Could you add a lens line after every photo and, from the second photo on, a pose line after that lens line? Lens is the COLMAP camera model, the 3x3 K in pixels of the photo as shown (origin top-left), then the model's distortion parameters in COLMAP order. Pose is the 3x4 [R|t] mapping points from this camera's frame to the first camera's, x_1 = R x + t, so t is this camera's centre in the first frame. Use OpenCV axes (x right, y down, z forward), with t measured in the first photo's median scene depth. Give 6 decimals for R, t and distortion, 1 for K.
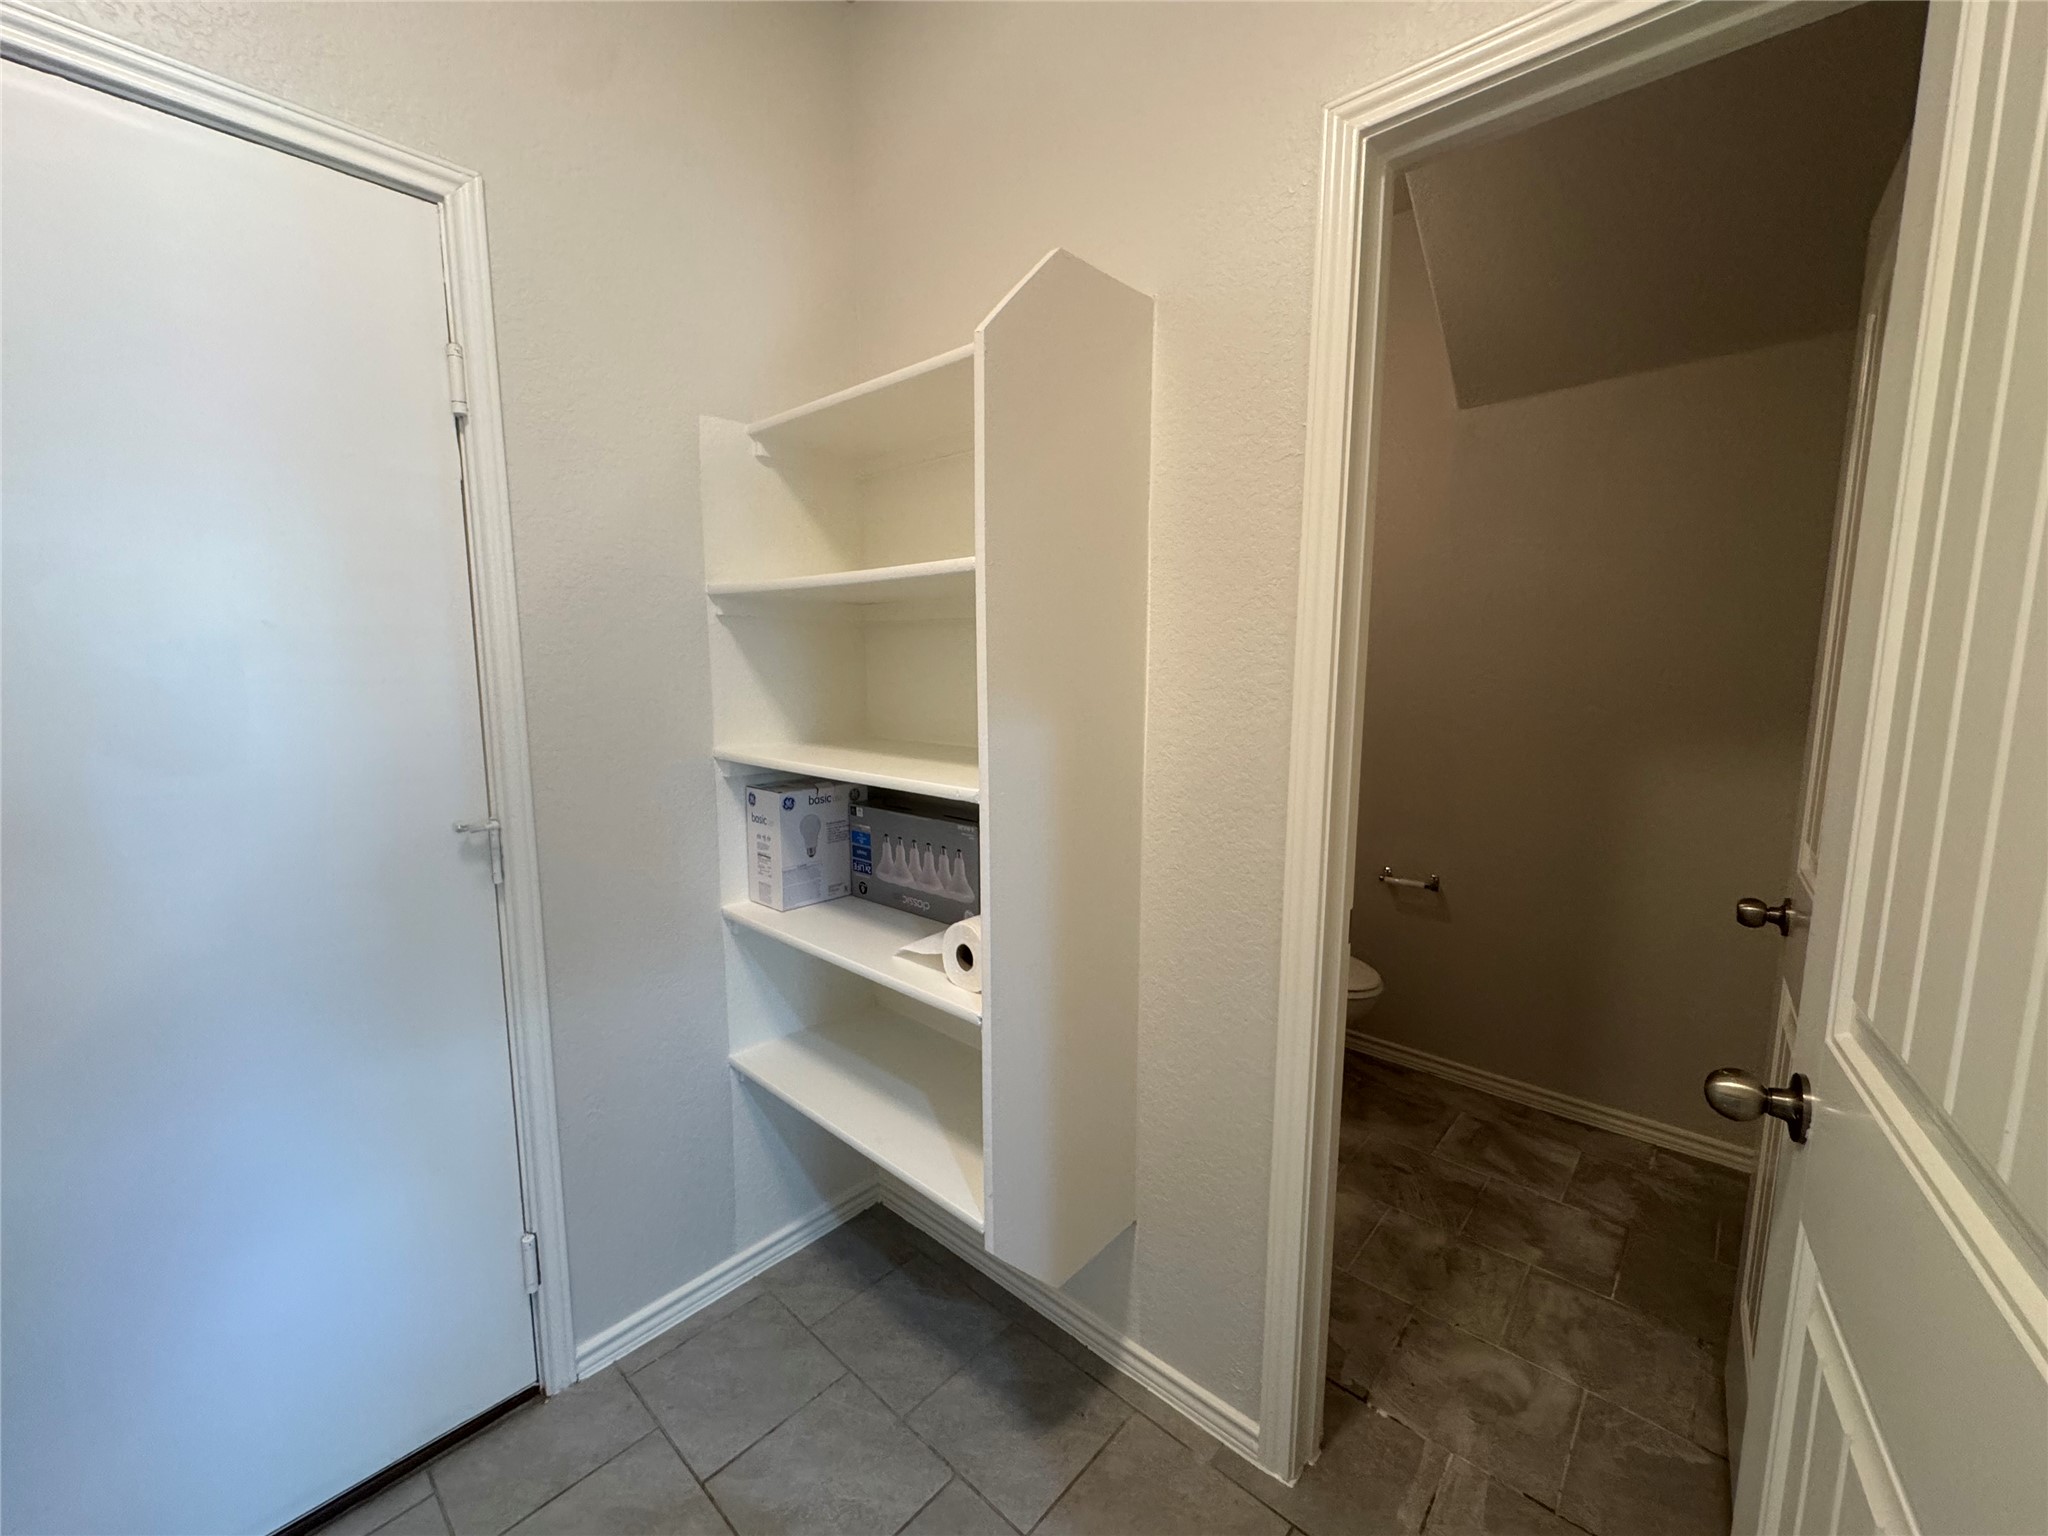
lens RADIAL K [[816.4, 0, 1024.0], [0, 816.4, 772.2], [0, 0, 1]] dist [-0.002710, -0.000078]
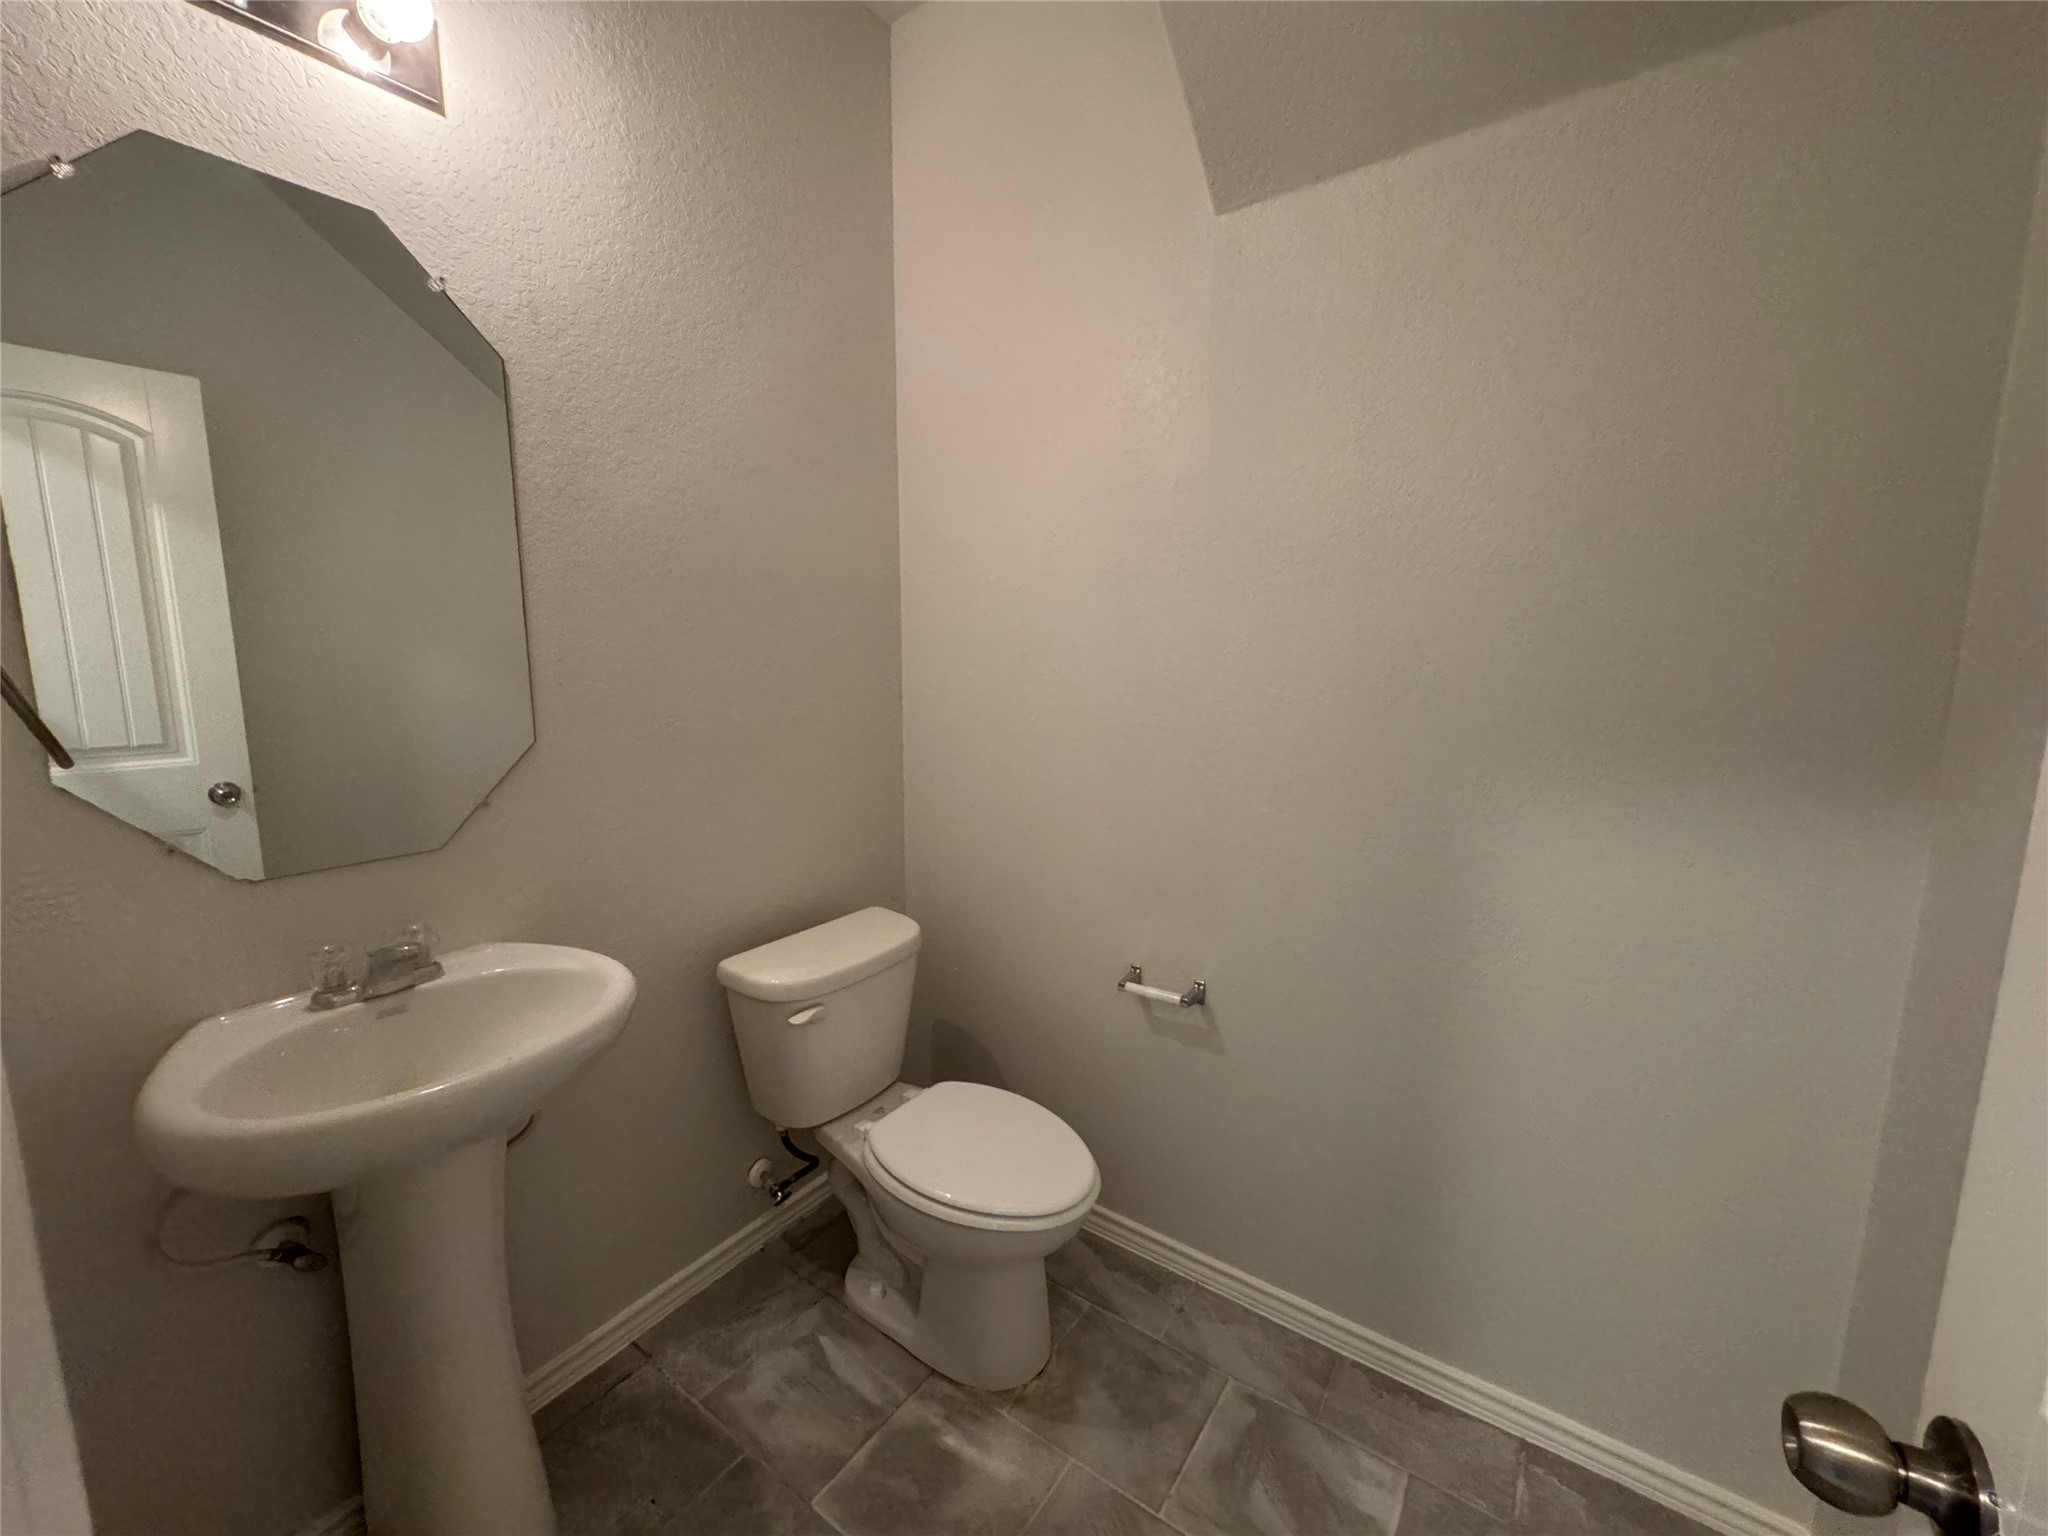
lens RADIAL K [[816.4, 0, 1026.1], [0, 816.4, 767.1], [0, 0, 1]] dist [-0.002710, -0.000078]
pose [[0.992758, -0.007150, 0.119914, 0.319398], [0.006608, 0.999966, 0.004920, -0.046063], [-0.119946, -0.004092, 0.992772, 0.420876]]
